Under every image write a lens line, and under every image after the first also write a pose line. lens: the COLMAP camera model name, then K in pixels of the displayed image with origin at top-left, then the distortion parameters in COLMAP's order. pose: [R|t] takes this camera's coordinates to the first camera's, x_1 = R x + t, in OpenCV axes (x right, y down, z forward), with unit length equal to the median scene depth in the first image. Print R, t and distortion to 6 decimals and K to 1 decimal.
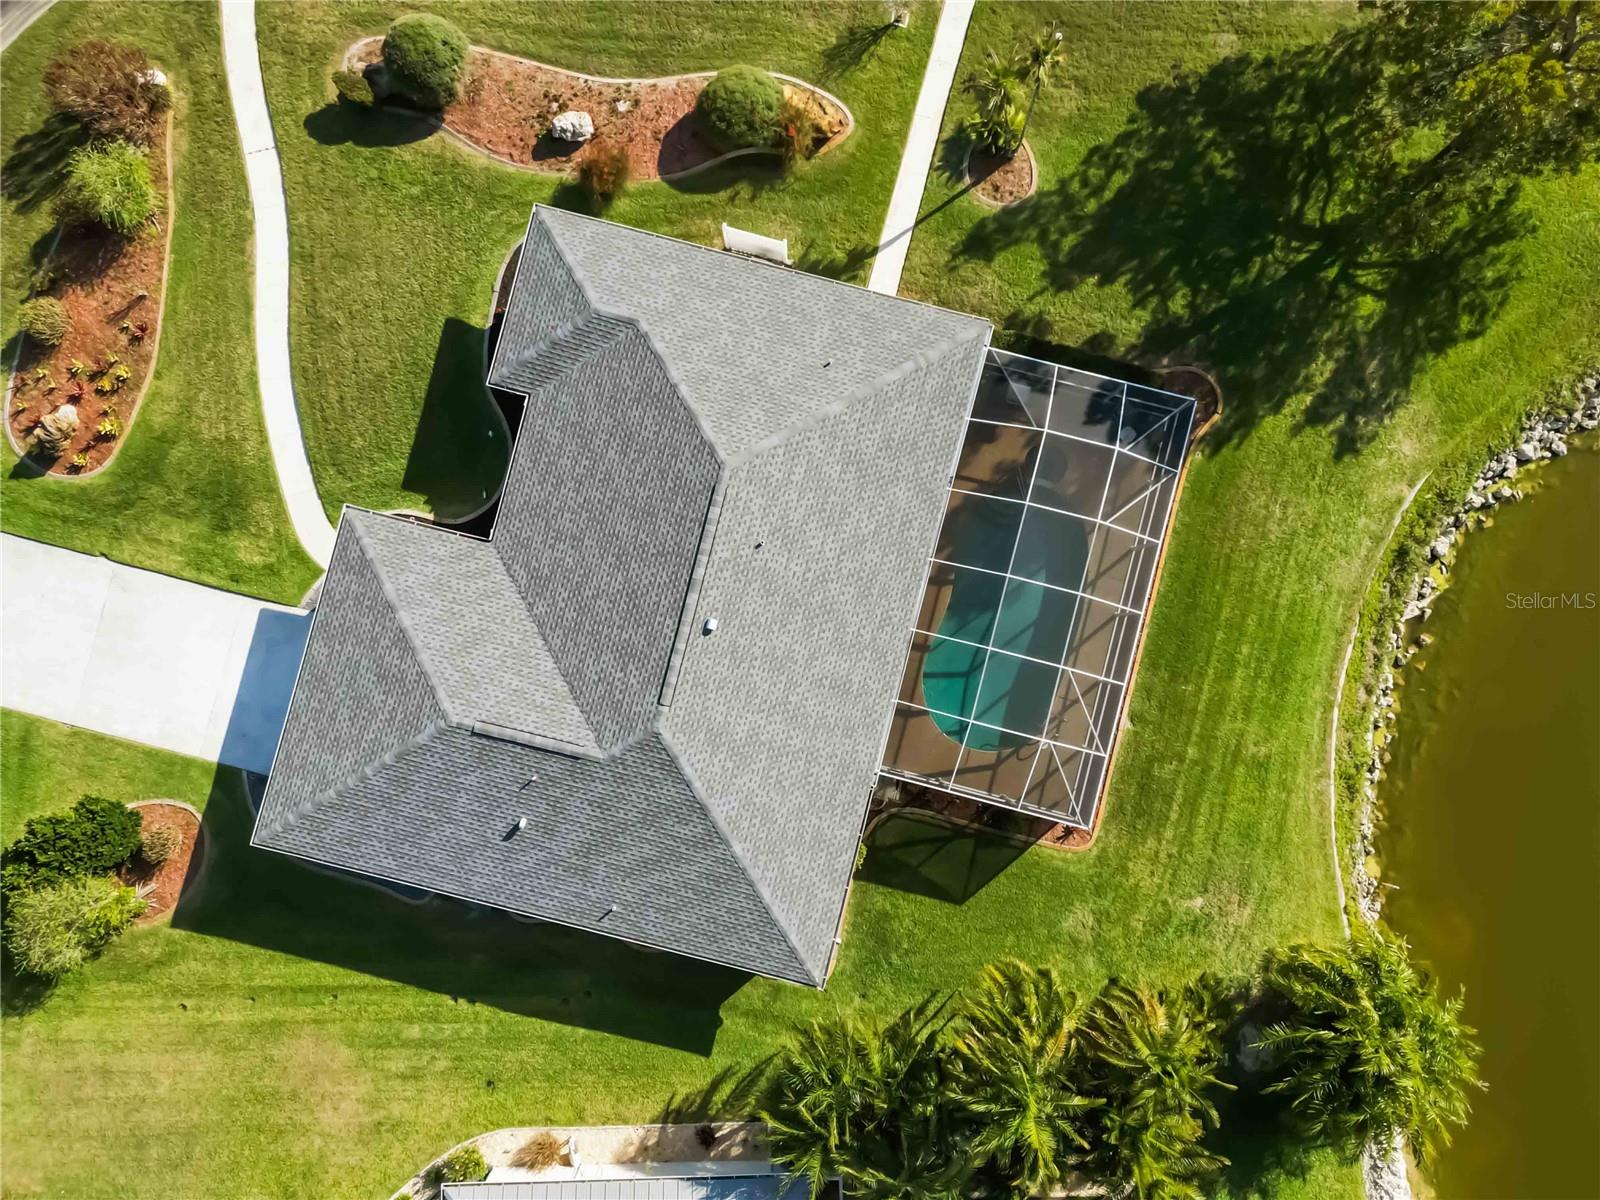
lens RADIAL K [[1124.9, 0, 800.0], [0, 1124.9, 600.0], [0, 0, 1]] dist [0.068364, -0.064441]
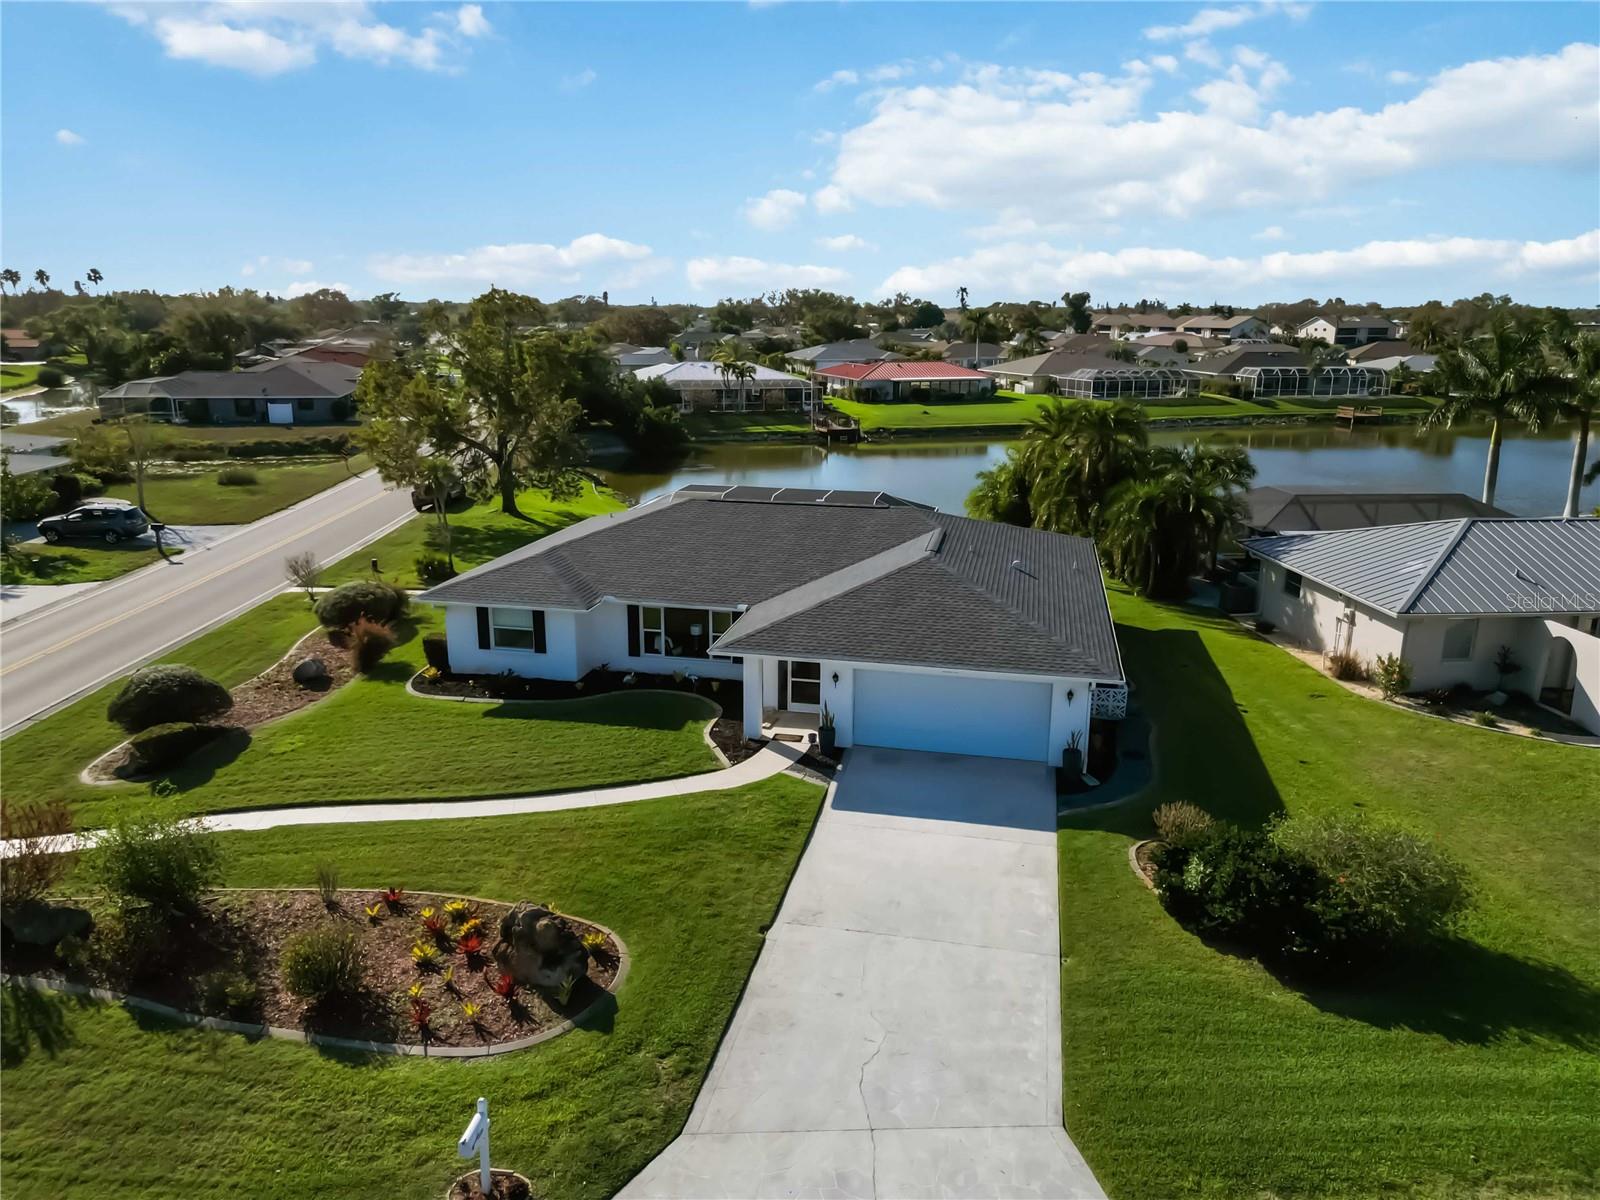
lens RADIAL K [[1124.9, 0, 800.0], [0, 1124.9, 600.0], [0, 0, 1]] dist [0.068364, -0.064441]
pose [[-0.045610, -0.251033, 0.966903, -1.137090], [0.998133, 0.027902, 0.054327, -0.056202], [-0.040616, 0.967576, 0.249292, 0.692045]]
